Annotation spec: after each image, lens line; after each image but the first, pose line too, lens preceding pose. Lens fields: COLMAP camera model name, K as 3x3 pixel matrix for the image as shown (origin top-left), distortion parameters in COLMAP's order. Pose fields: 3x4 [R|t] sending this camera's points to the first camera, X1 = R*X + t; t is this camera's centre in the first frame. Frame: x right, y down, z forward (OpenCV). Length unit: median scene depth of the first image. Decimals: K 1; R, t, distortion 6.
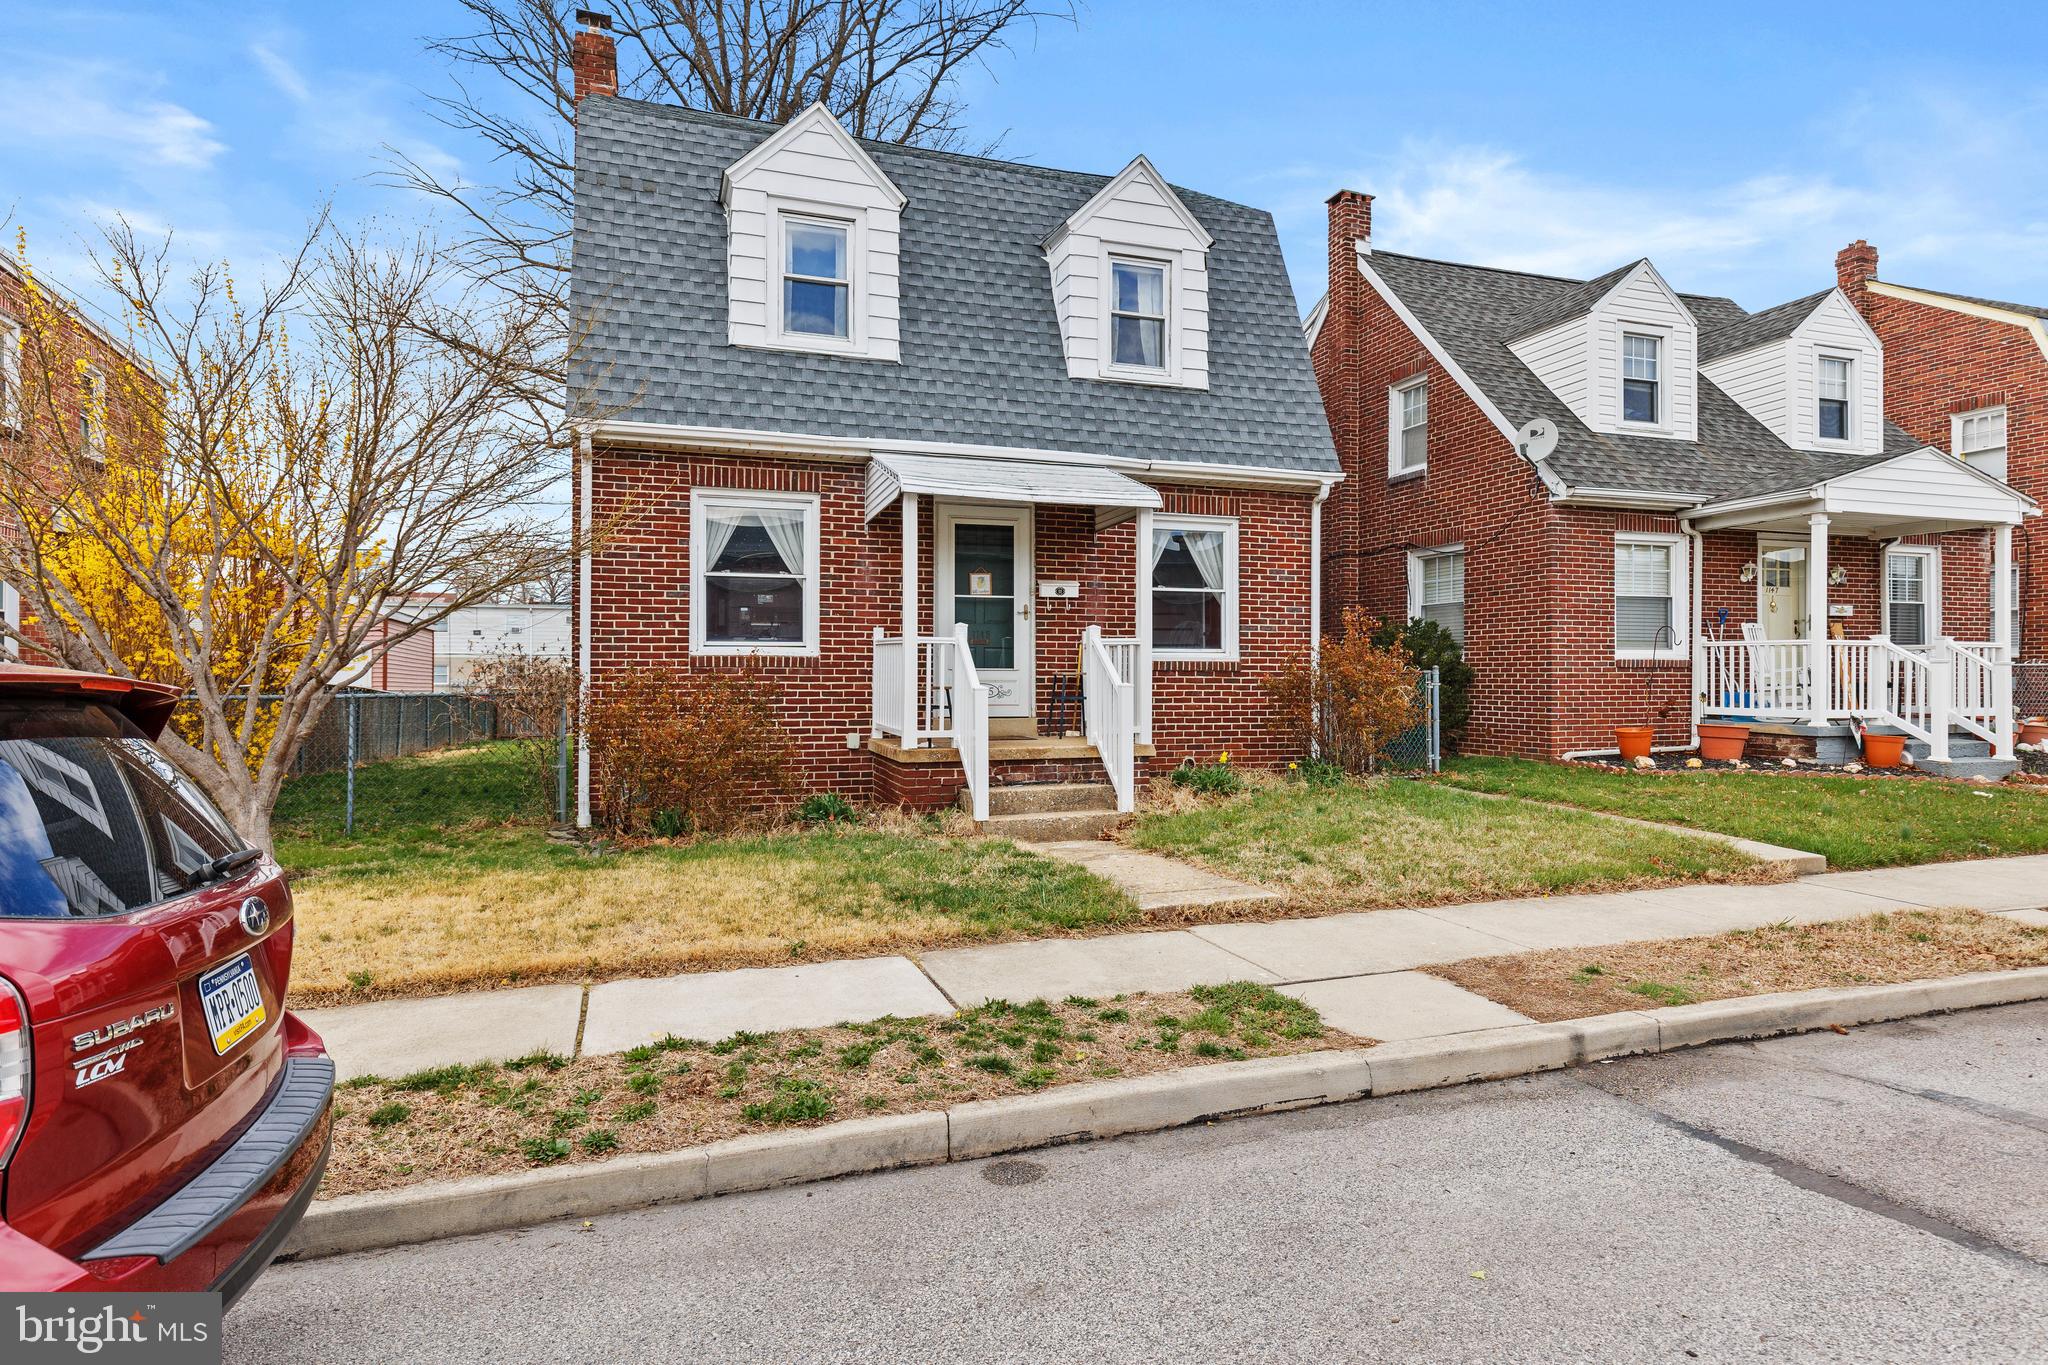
lens RADIAL K [[1218.0, 0, 1024.4], [0, 1218.0, 681.9], [0, 0, 1]] dist [0.006731, 0.001193]
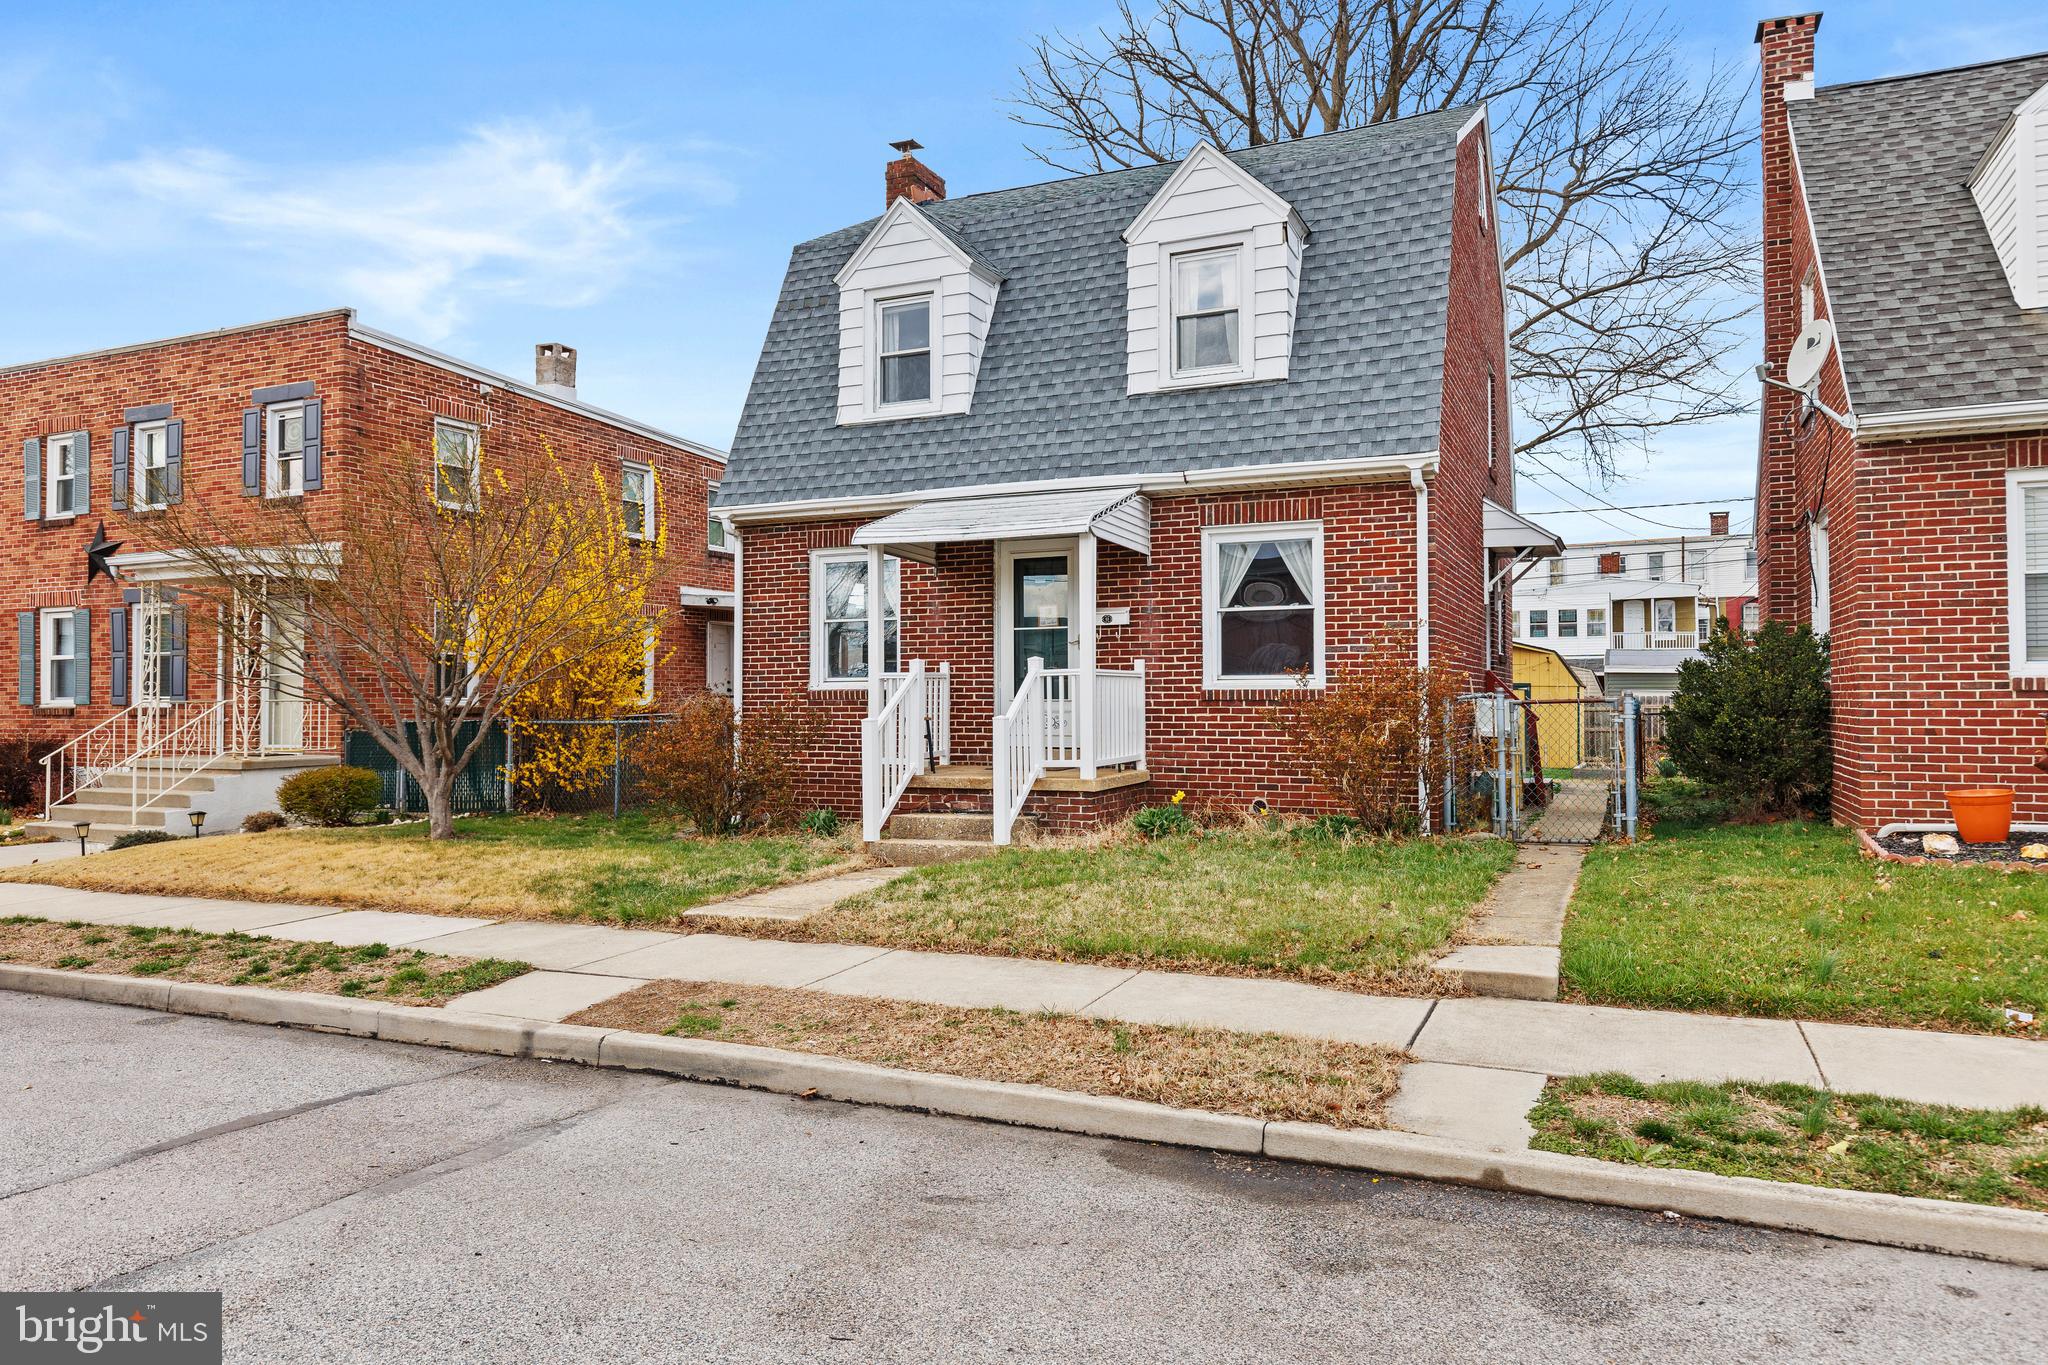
lens RADIAL K [[1342.3, 0, 1027.9], [0, 1342.3, 687.3], [0, 0, 1]] dist [-0.002694, 0.003128]
pose [[0.701960, -0.013982, -0.712079, 0.728210], [-0.001433, 0.999778, -0.021044, 0.001821], [0.712215, 0.015793, 0.701784, 0.206933]]
